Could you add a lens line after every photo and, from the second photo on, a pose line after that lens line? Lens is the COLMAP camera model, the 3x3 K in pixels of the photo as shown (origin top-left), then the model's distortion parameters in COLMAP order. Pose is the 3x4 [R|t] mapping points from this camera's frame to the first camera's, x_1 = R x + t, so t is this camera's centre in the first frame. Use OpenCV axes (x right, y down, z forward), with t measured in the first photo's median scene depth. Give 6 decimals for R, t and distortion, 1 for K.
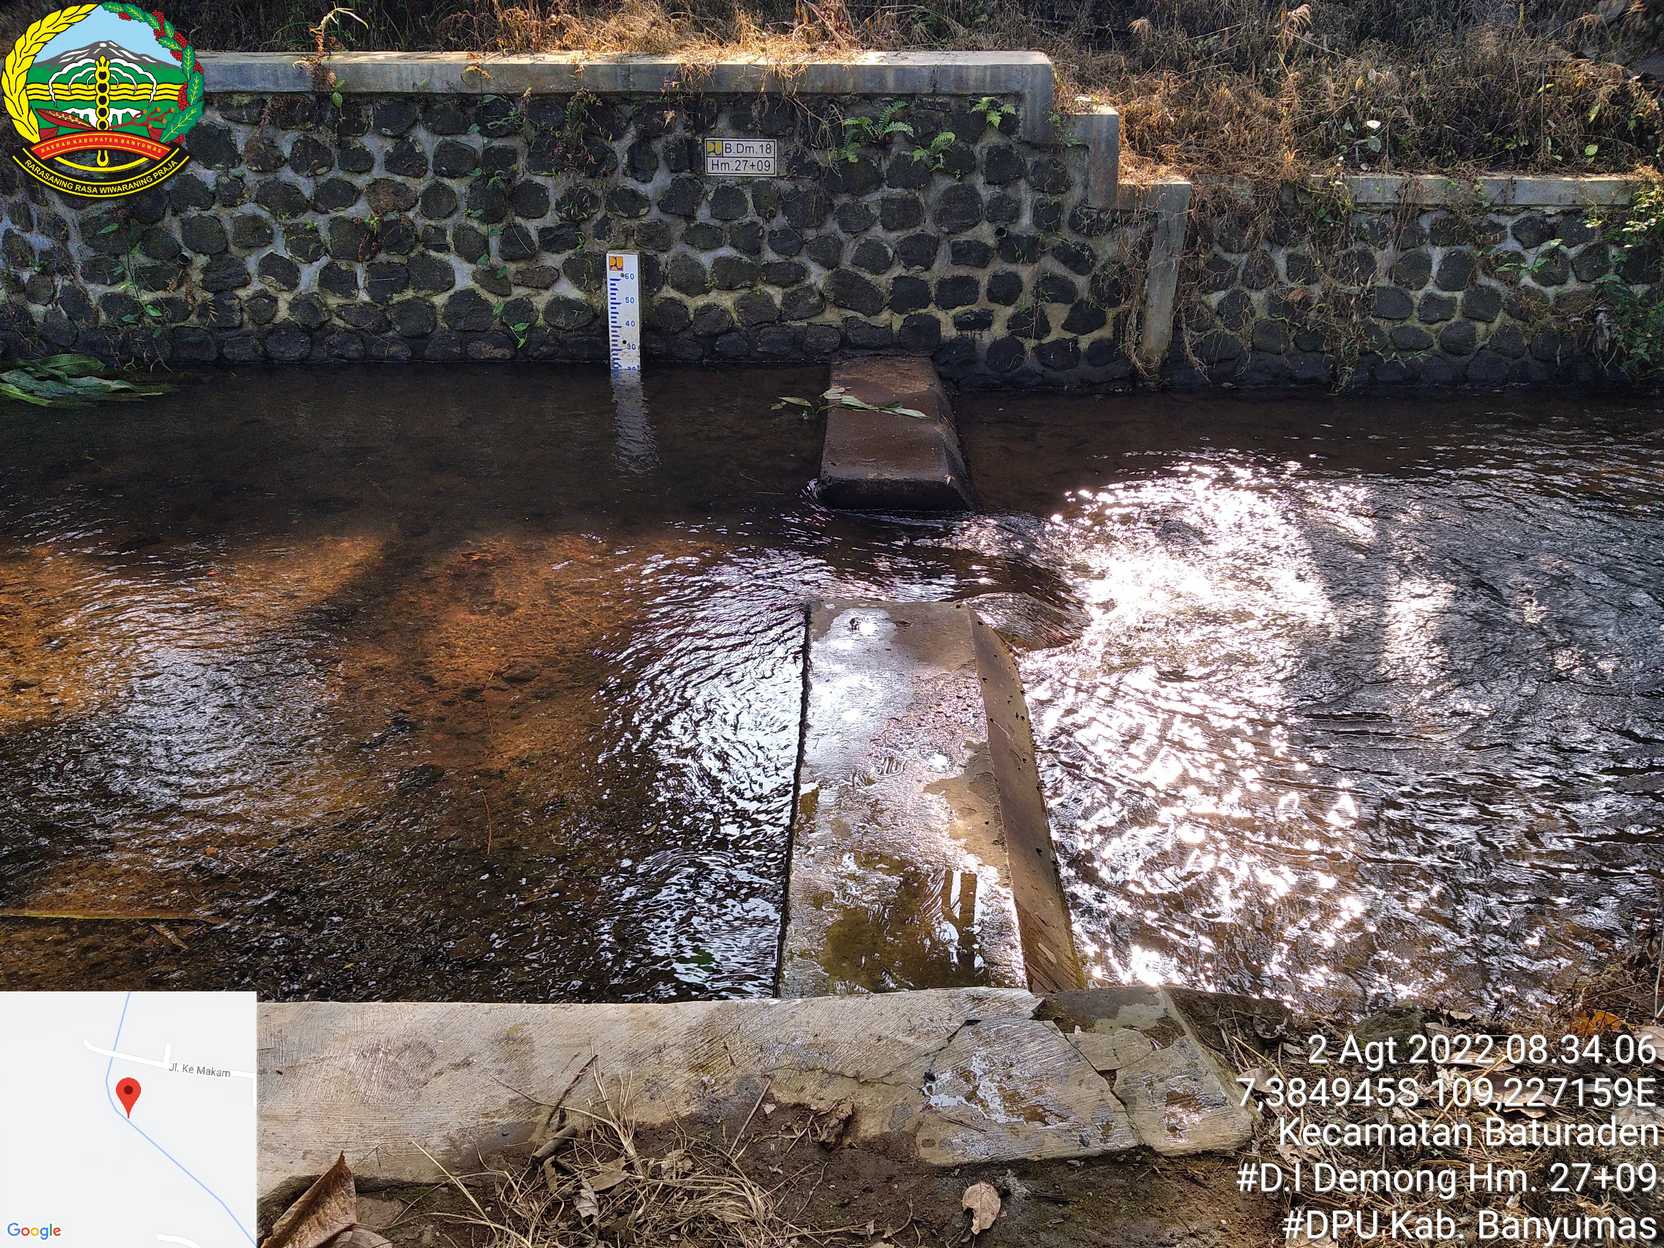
lens RADIAL K [[1386.6, 0, 828.7], [0, 1386.6, 629.3], [0, 0, 1]] dist [0.026429, -0.086672]
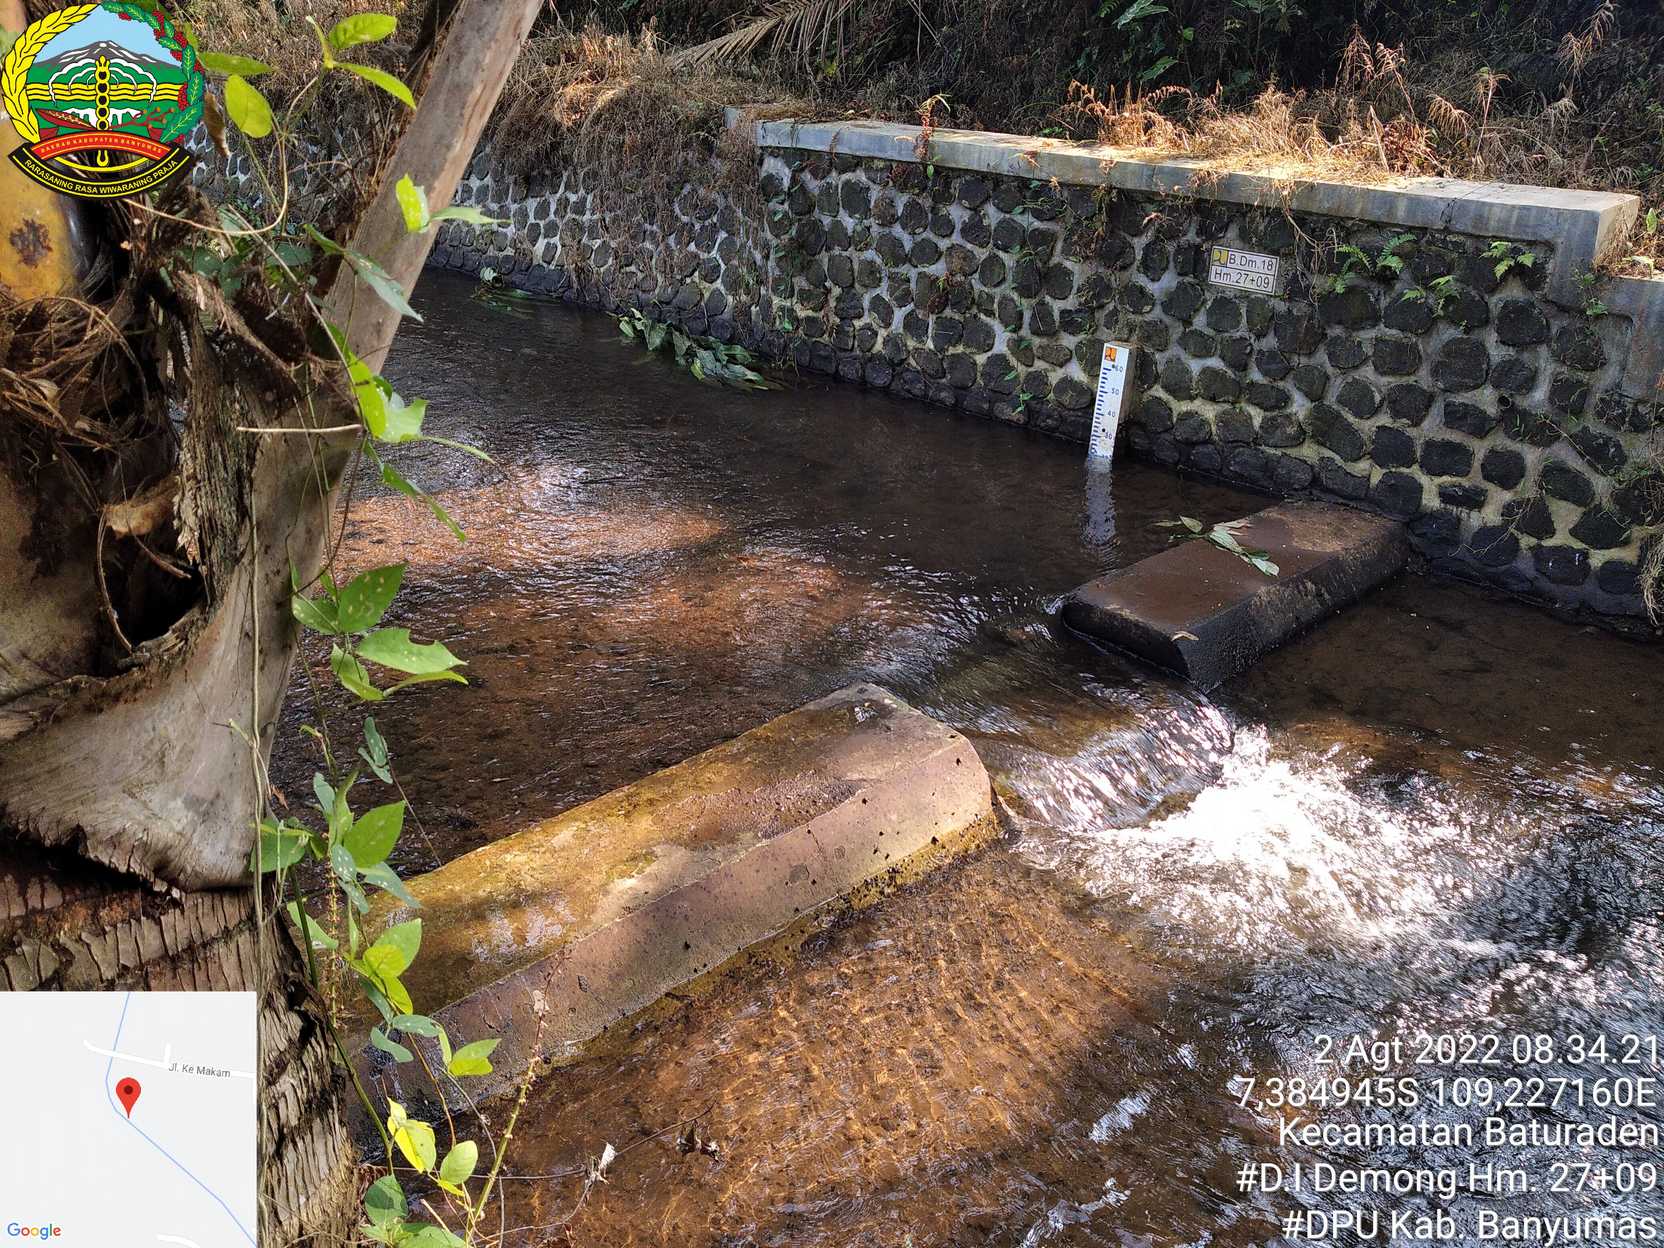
lens RADIAL K [[1386.6, 0, 818.8], [0, 1386.6, 628.4], [0, 0, 1]] dist [0.026429, -0.086672]
pose [[0.670879, 0.311595, -0.672926, 0.446593], [-0.336462, 0.936560, 0.098230, -0.102403], [0.660844, 0.160514, 0.733158, 0.144901]]
